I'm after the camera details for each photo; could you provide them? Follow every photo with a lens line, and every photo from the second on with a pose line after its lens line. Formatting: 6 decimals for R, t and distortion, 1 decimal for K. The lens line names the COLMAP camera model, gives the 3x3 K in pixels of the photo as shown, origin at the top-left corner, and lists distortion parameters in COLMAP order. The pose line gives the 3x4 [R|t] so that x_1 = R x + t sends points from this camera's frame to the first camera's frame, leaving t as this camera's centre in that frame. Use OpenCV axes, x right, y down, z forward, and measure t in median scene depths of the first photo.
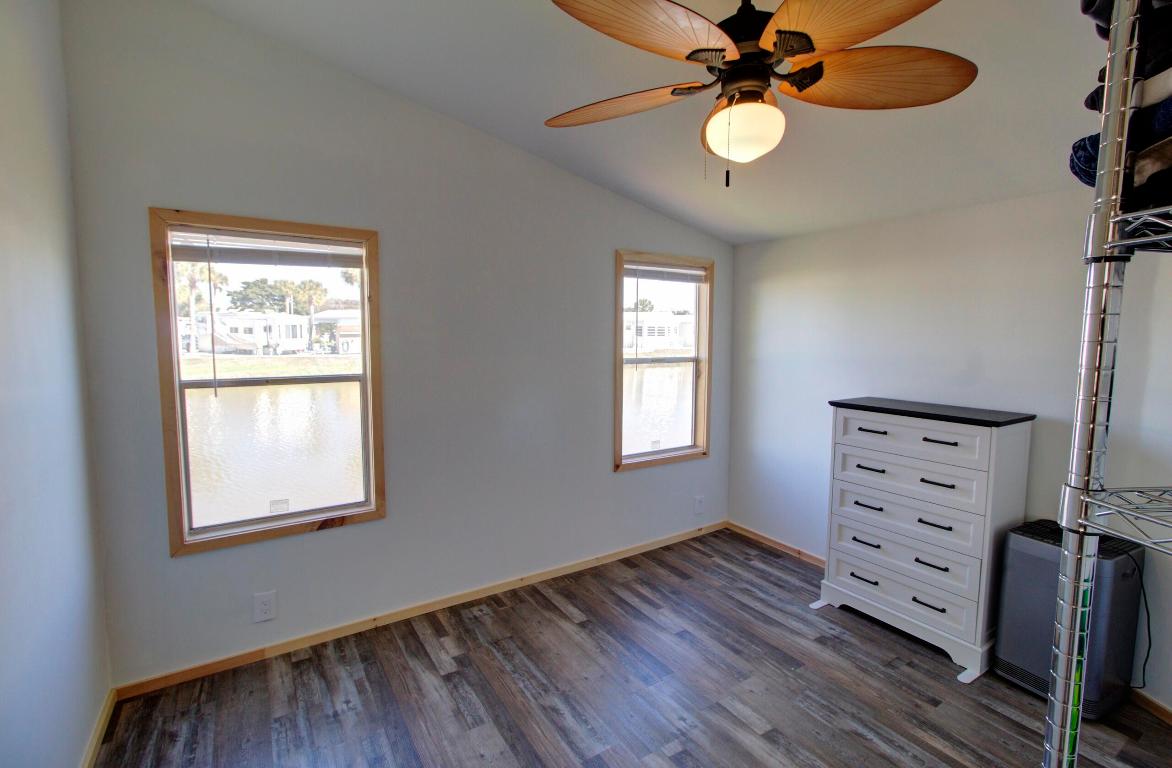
lens RADIAL K [[530.8, 0, 593.1], [0, 530.8, 379.4], [0, 0, 1]] dist [-0.002910, 0.000017]
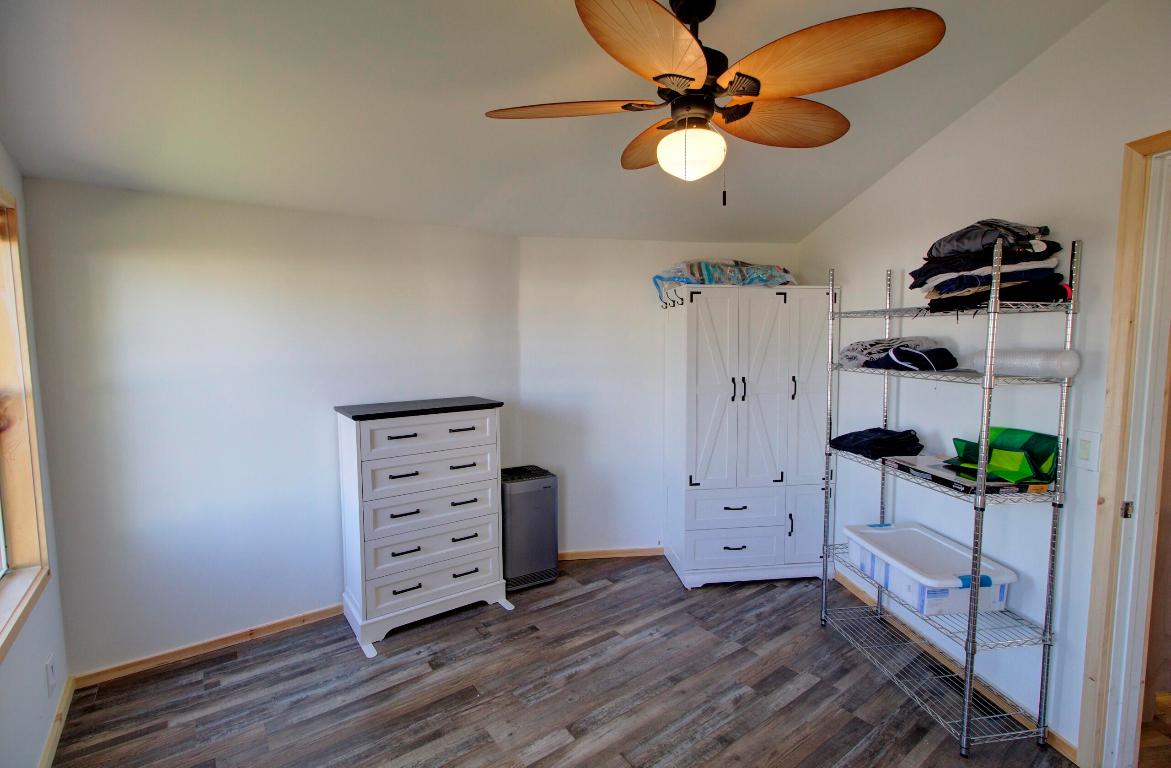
lens RADIAL K [[530.3, 0, 592.6], [0, 530.3, 379.4], [0, 0, 1]] dist [-0.002910, 0.000017]
pose [[-0.055849, -0.089396, 0.994429, -0.429855], [0.092615, 0.991226, 0.094310, -0.062571], [-0.994134, 0.097366, -0.047079, 0.664027]]
